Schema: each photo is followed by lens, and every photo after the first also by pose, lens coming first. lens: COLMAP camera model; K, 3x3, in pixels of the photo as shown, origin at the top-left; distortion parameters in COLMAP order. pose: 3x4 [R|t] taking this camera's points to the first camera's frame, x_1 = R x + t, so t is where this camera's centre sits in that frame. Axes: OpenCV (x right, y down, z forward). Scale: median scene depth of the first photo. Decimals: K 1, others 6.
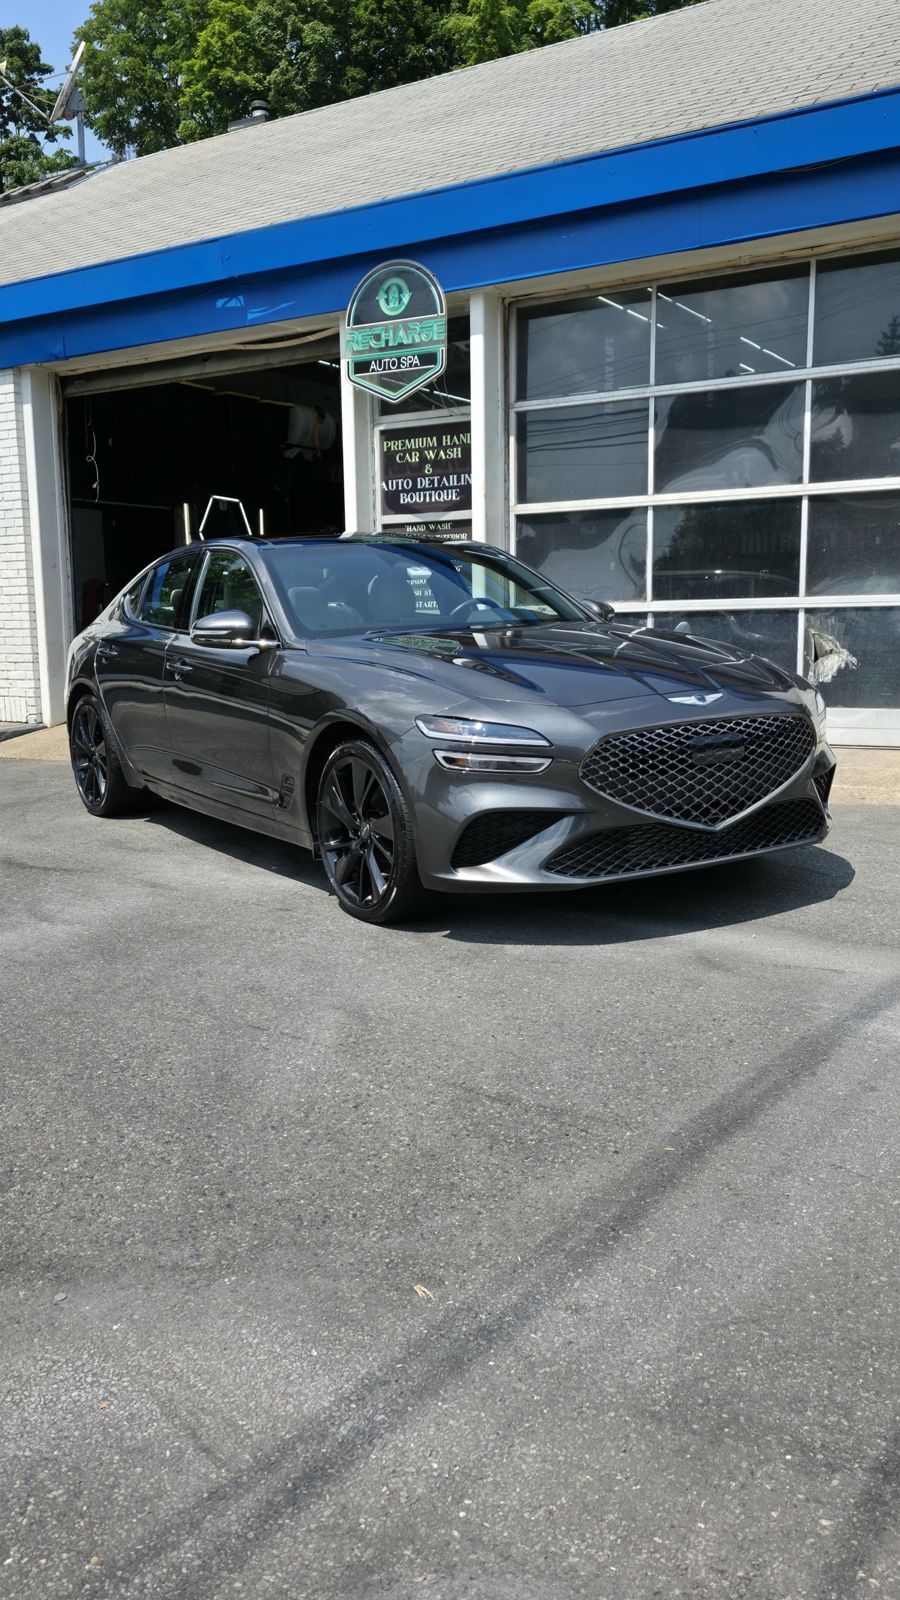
lens RADIAL K [[1295.6, 0, 452.5], [0, 1295.6, 821.2], [0, 0, 1]] dist [0.061548, -0.091378]
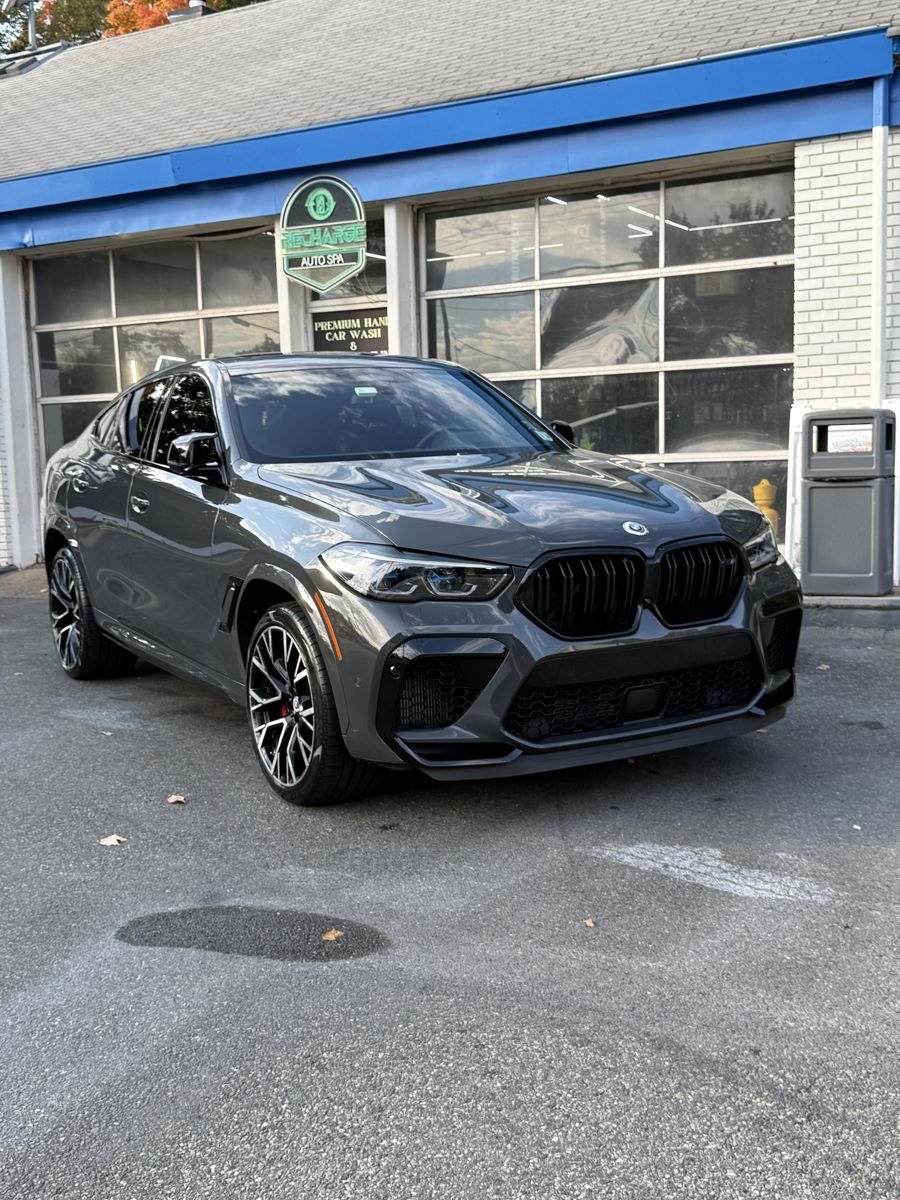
lens RADIAL K [[1341.7, 0, 444.1], [0, 1341.7, 607.2], [0, 0, 1]] dist [0.186403, -0.475699]
pose [[0.999211, -0.018077, 0.035369, 0.016376], [0.019210, 0.999305, -0.031948, 0.006619], [-0.034767, 0.032602, 0.998864, -0.221297]]
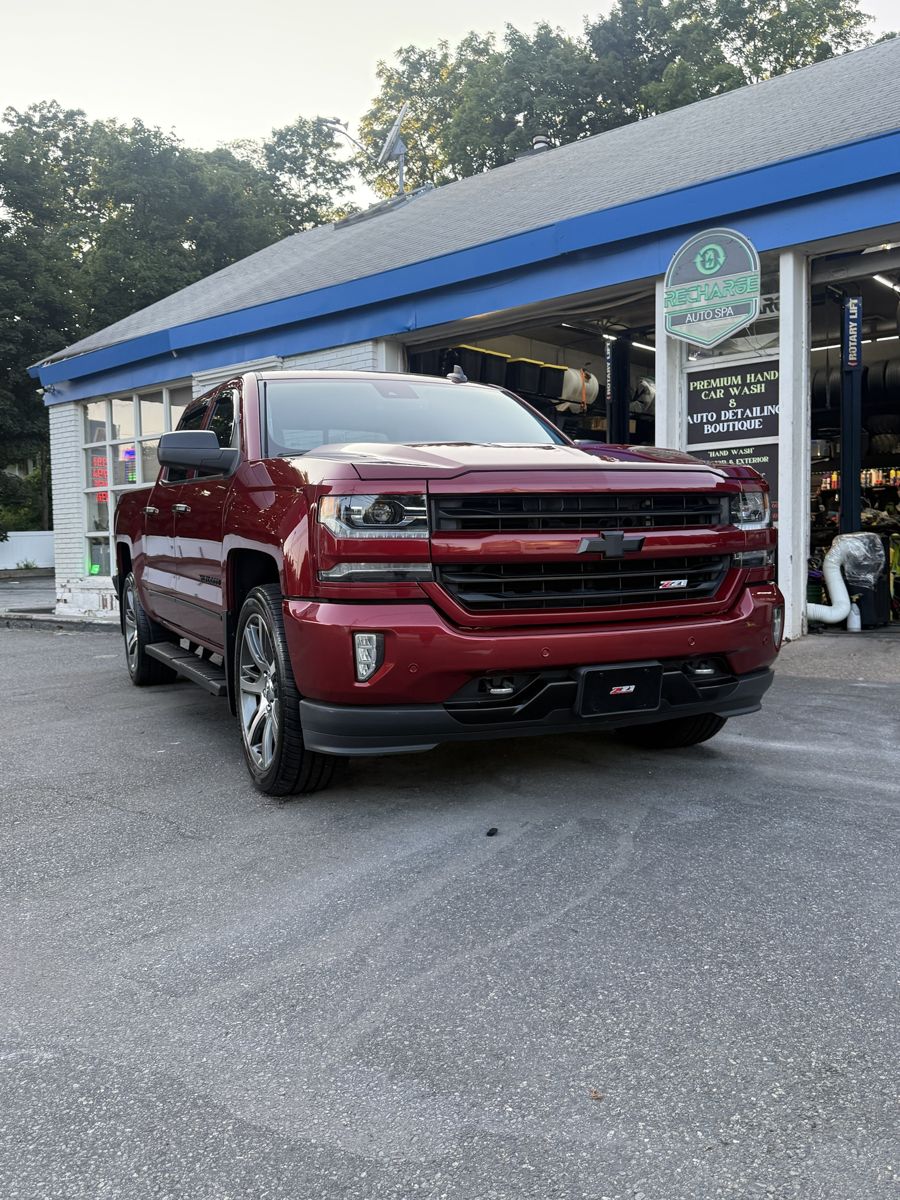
lens RADIAL K [[1021.9, 0, 446.9], [0, 1021.9, 599.9], [0, 0, 1]] dist [0.141669, -0.280560]
pose [[0.986596, 0.006395, -0.163057, -0.119103], [-0.023480, 0.994397, -0.103069, 0.004005], [0.161484, 0.105516, 0.981218, 0.075530]]
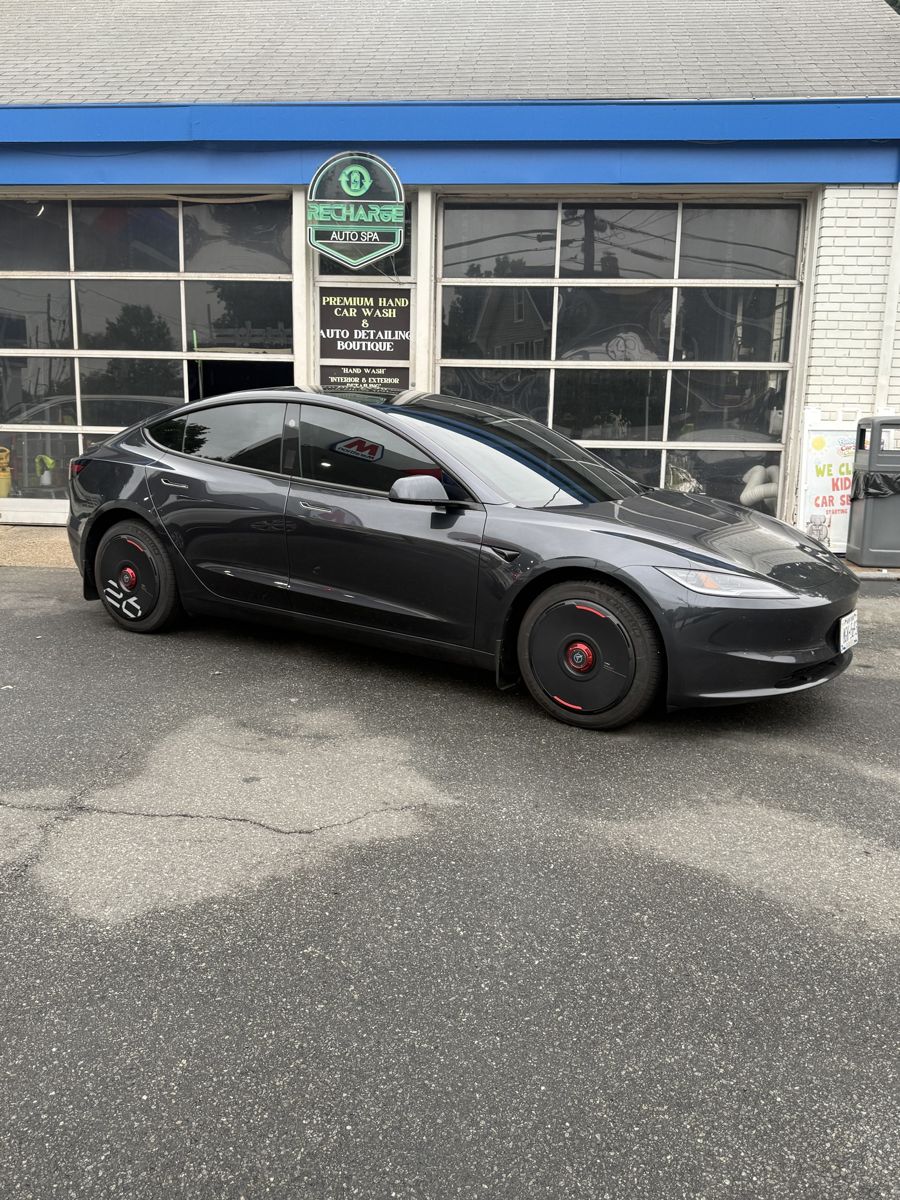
lens RADIAL K [[1021.9, 0, 446.9], [0, 1021.9, 599.9], [0, 0, 1]] dist [0.141669, -0.280560]
pose [[0.898432, -0.044721, 0.436829, -0.392141], [0.030111, 0.998733, 0.040316, -0.046334], [-0.438078, -0.023068, 0.898641, 0.080791]]
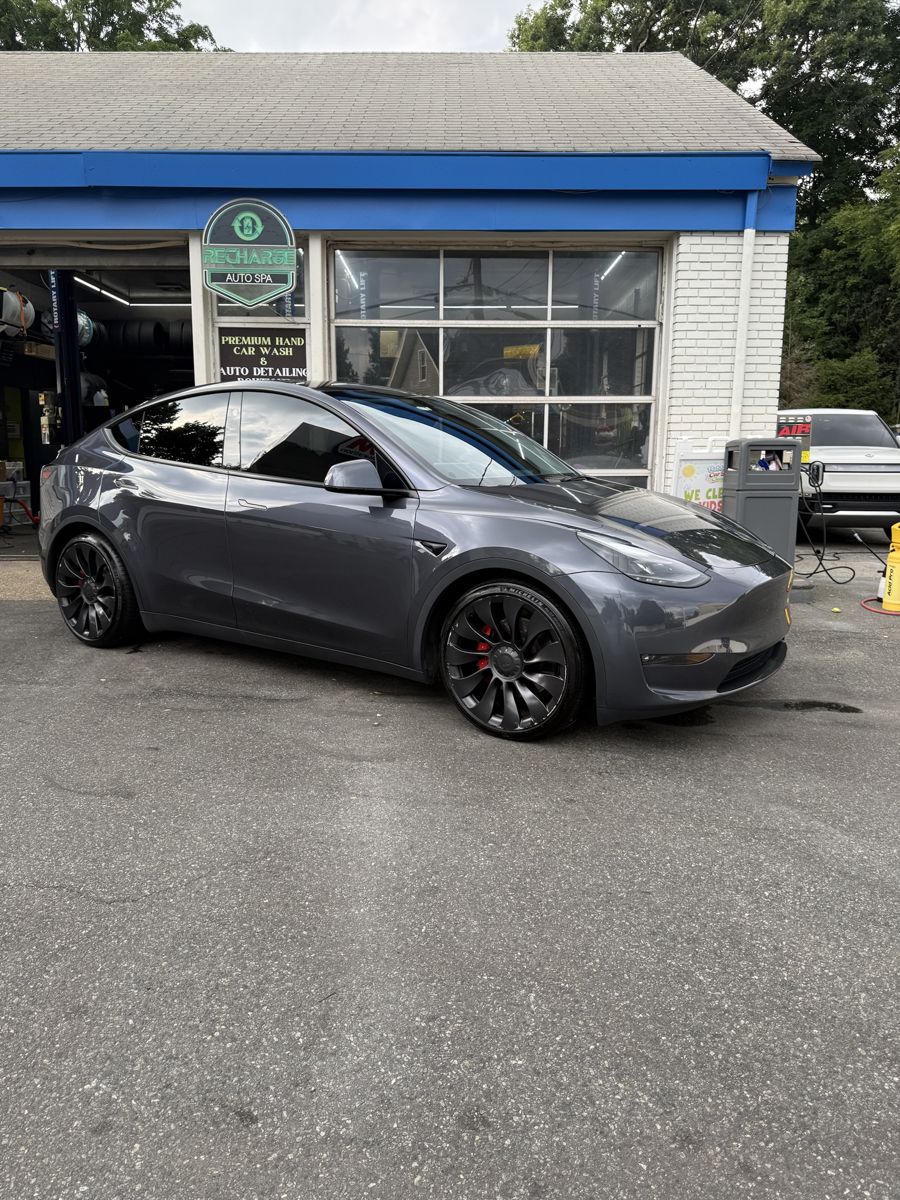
lens RADIAL K [[853.3, 0, 450.0], [0, 853.3, 604.3], [0, 0, 1]] dist [0.044995, -0.065579]
pose [[0.854426, -0.063472, 0.515681, -0.321822], [0.058137, 0.997957, 0.026506, -0.039094], [-0.516310, 0.007333, 0.856371, 0.167316]]
